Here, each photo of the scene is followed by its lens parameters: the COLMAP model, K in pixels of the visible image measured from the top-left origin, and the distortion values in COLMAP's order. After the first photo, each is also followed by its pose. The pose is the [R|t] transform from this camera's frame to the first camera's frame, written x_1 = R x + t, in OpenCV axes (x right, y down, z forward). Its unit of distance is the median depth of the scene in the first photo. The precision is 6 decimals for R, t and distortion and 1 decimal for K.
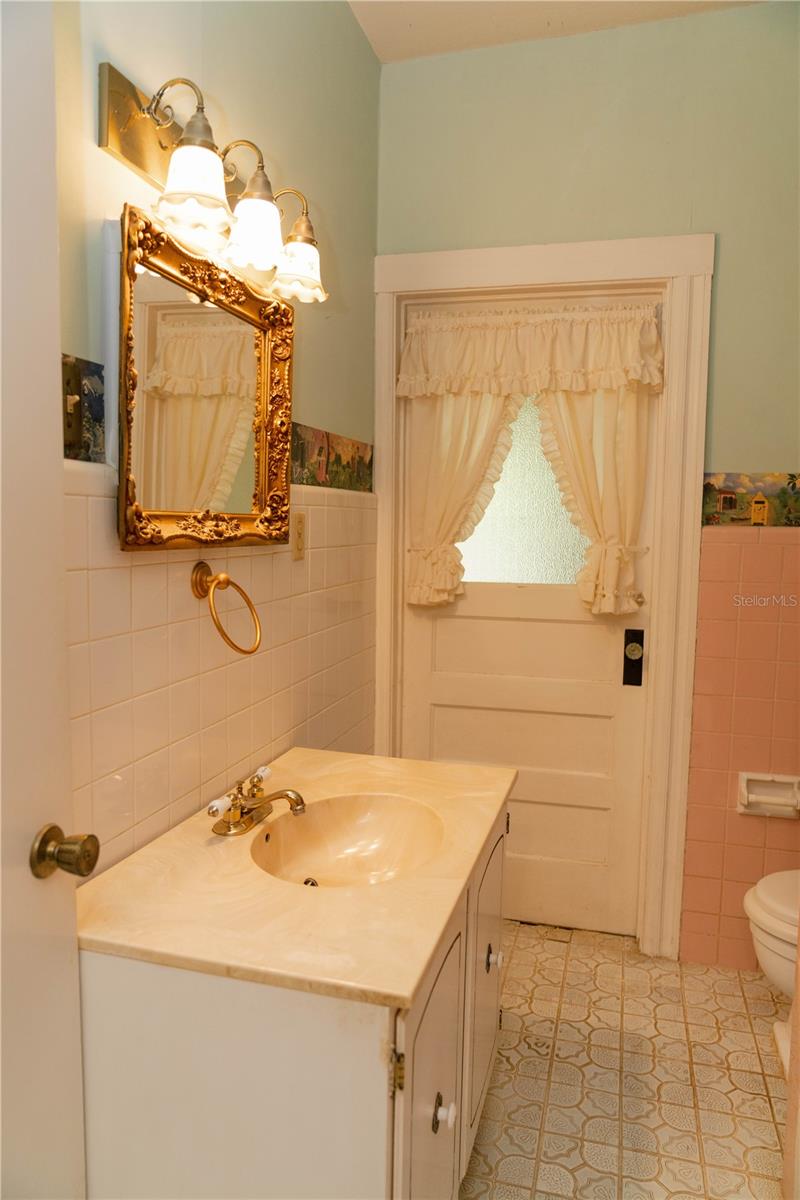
lens RADIAL K [[814.9, 0, 400.5], [0, 814.9, 597.7], [0, 0, 1]] dist [-0.035360, 0.025377]
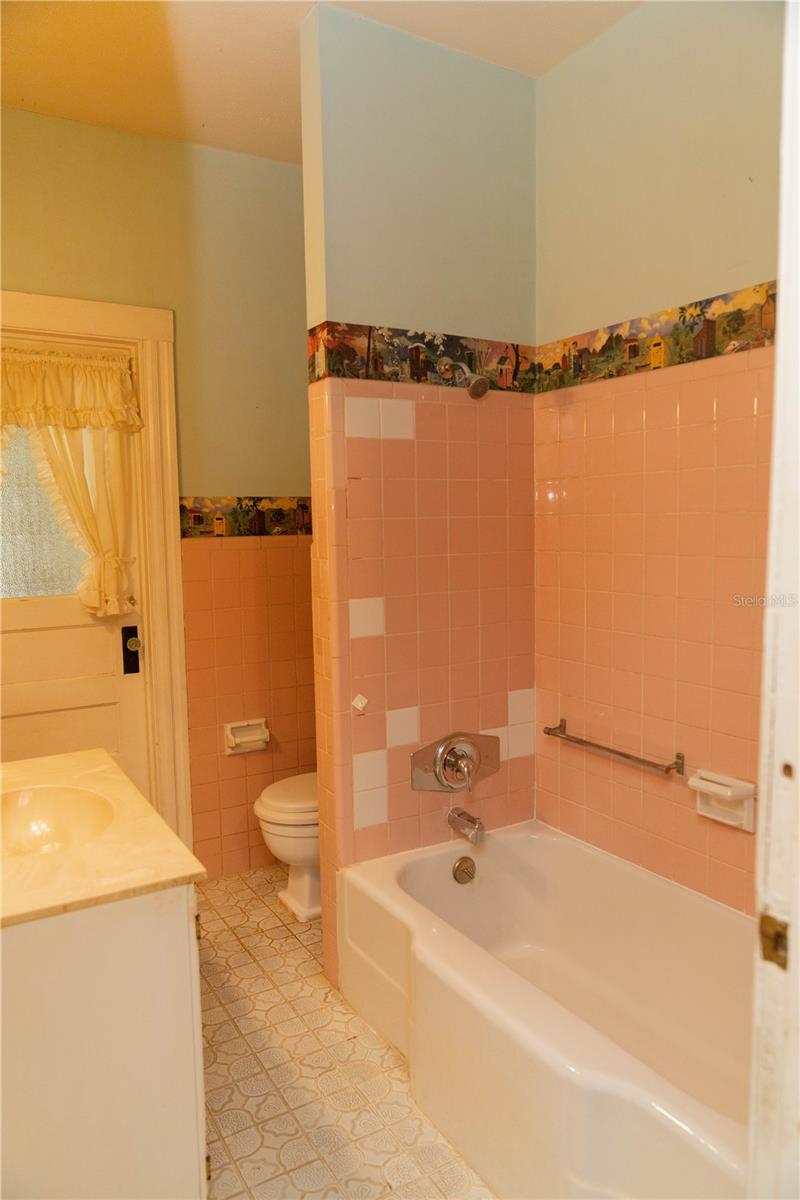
lens RADIAL K [[814.9, 0, 400.5], [0, 814.9, 597.7], [0, 0, 1]] dist [-0.035360, 0.025377]
pose [[0.690402, -0.093488, 0.717360, -0.314851], [0.093370, 0.994836, 0.039788, -0.014491], [-0.717375, 0.039510, 0.695566, -0.131883]]
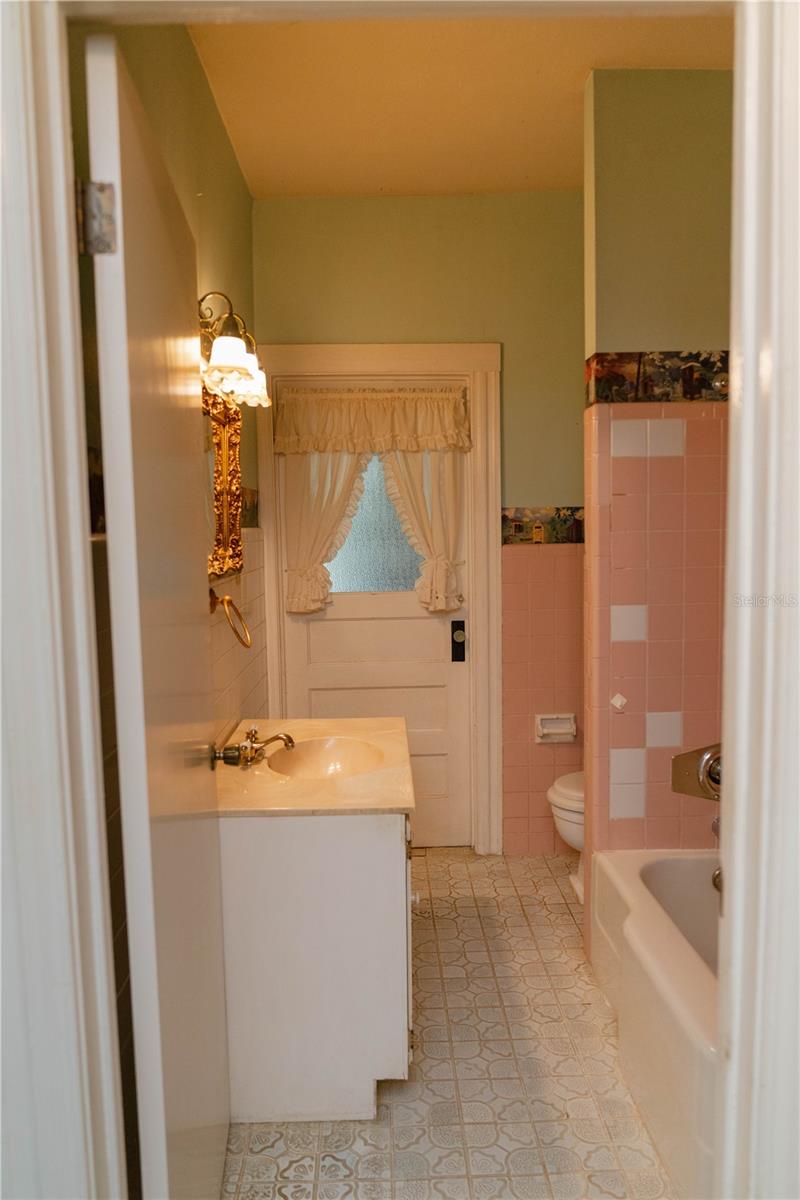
lens RADIAL K [[863.9, 0, 400.0], [0, 863.9, 600.0], [0, 0, 1]] dist [-0.018869, 0.004672]
pose [[0.956227, -0.055267, 0.287361, -0.243948], [0.057063, 0.998368, 0.002130, -0.004867], [-0.287010, 0.014361, 0.957820, -0.407811]]
